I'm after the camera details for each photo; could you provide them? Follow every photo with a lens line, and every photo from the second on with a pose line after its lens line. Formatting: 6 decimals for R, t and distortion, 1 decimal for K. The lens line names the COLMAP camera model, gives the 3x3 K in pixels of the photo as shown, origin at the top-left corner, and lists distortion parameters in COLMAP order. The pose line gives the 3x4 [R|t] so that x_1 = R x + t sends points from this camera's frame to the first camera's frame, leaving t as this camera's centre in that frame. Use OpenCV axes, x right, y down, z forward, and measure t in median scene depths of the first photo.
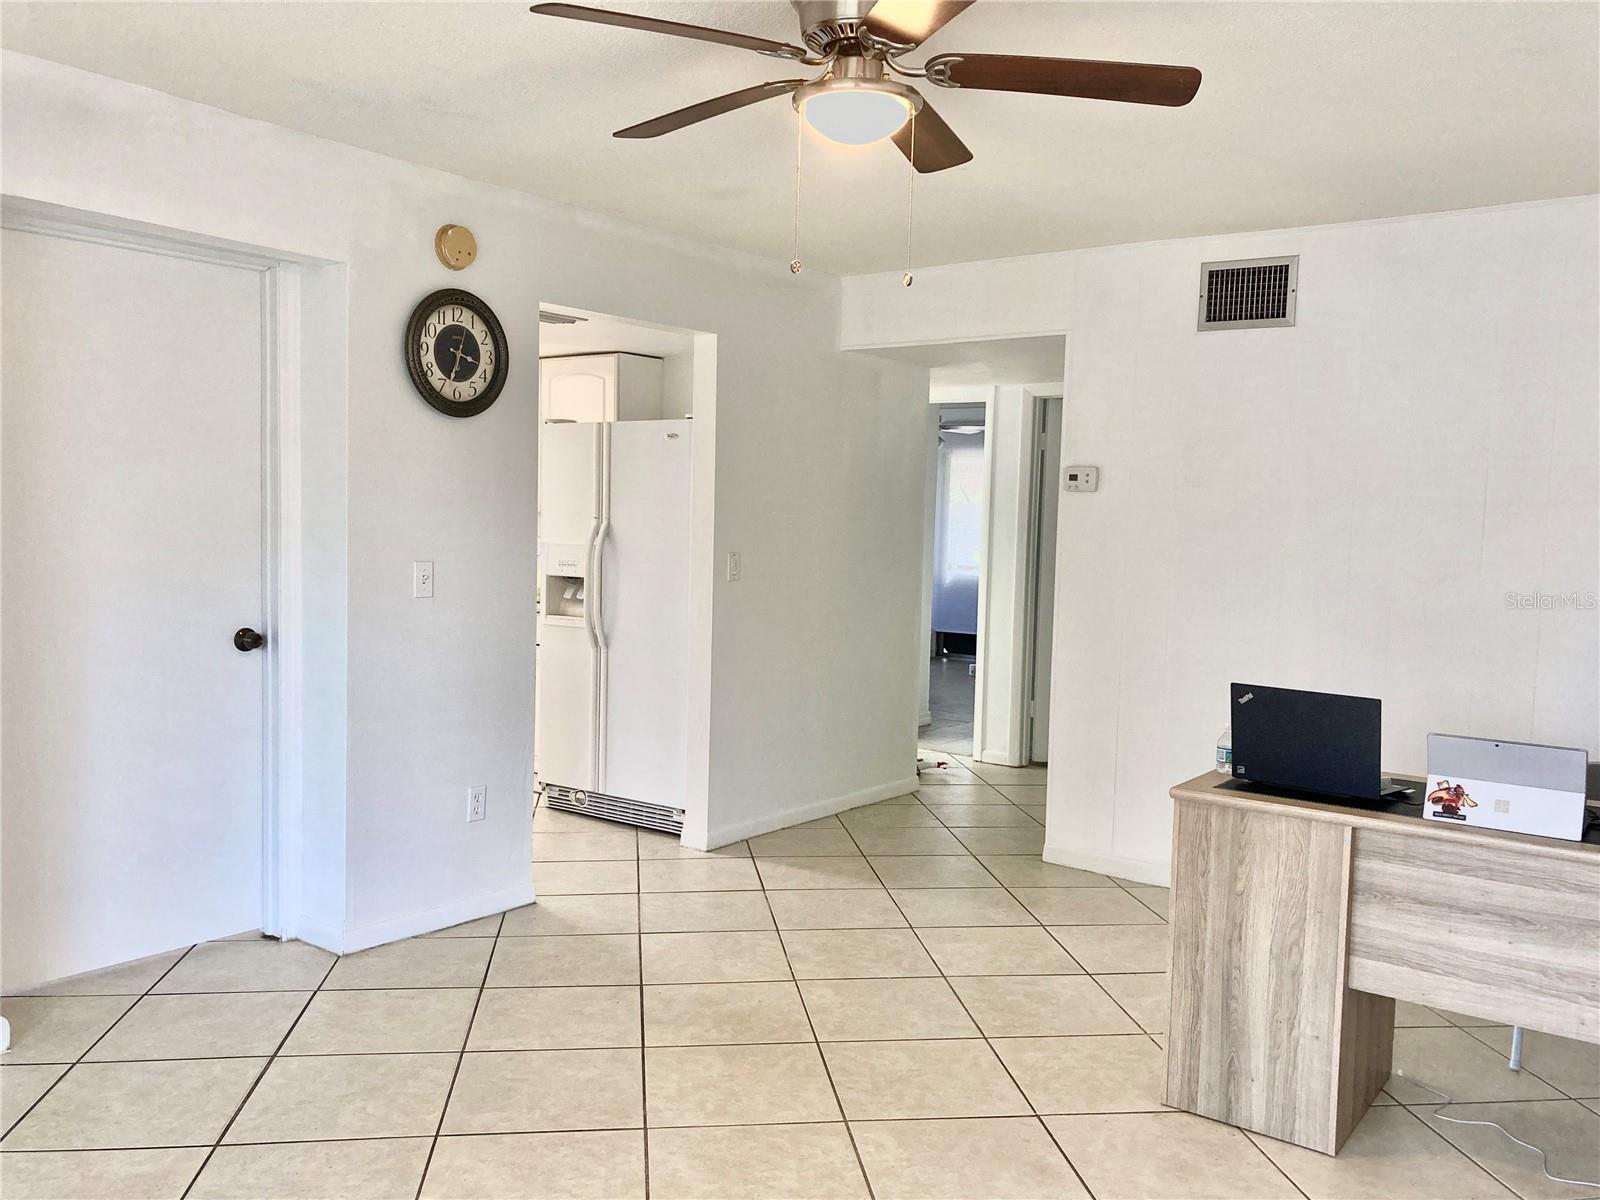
lens RADIAL K [[1325.7, 0, 800.0], [0, 1325.7, 600.0], [0, 0, 1]] dist [0.035137, 0.003380]
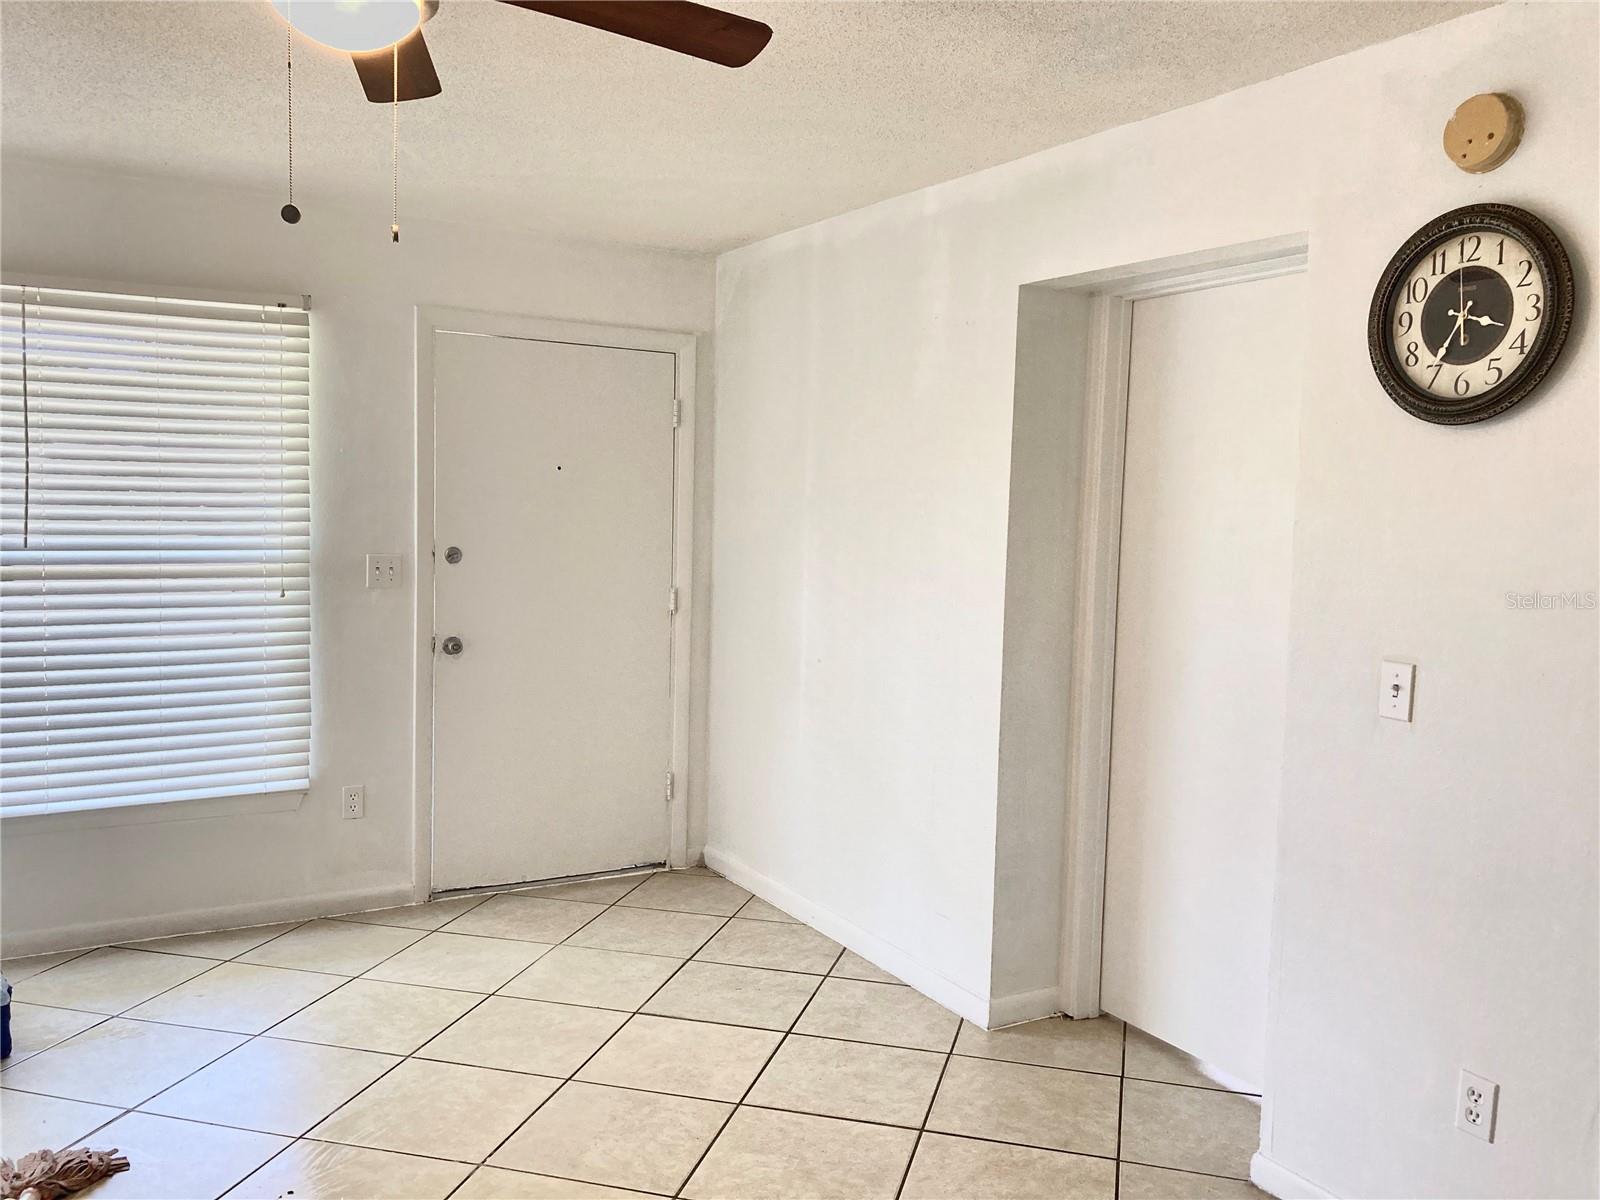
lens RADIAL K [[1325.7, 0, 800.0], [0, 1325.7, 600.0], [0, 0, 1]] dist [0.035137, 0.003380]
pose [[-0.377052, 0.029797, -0.925713, 0.401700], [-0.099095, 0.992447, 0.072308, -0.075132], [0.920876, 0.118998, -0.371251, 0.965271]]
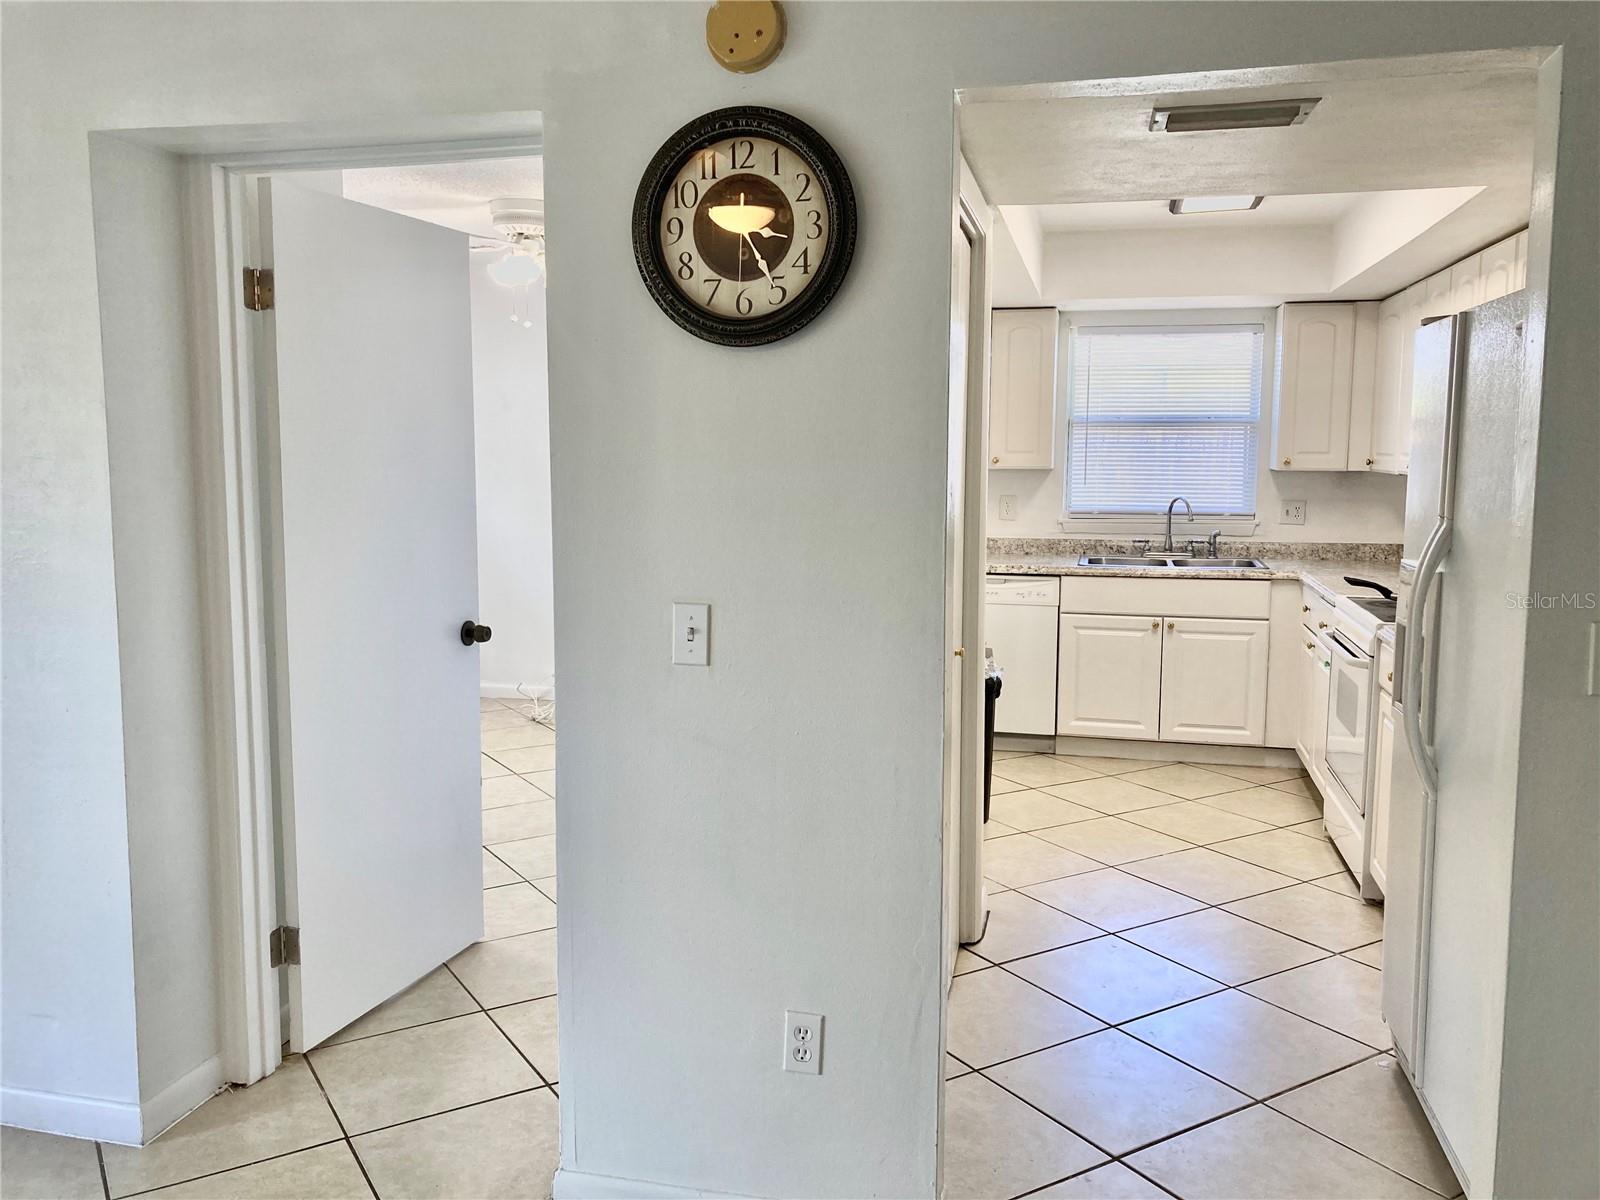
lens RADIAL K [[1281.2, 0, 800.9], [0, 1281.2, 580.7], [0, 0, 1]] dist [0.077352, -0.112473]
pose [[0.414717, 0.072183, -0.907083, 0.241130], [-0.051445, 0.997114, 0.055827, -0.072115], [0.908495, 0.023512, 0.417234, 0.805993]]
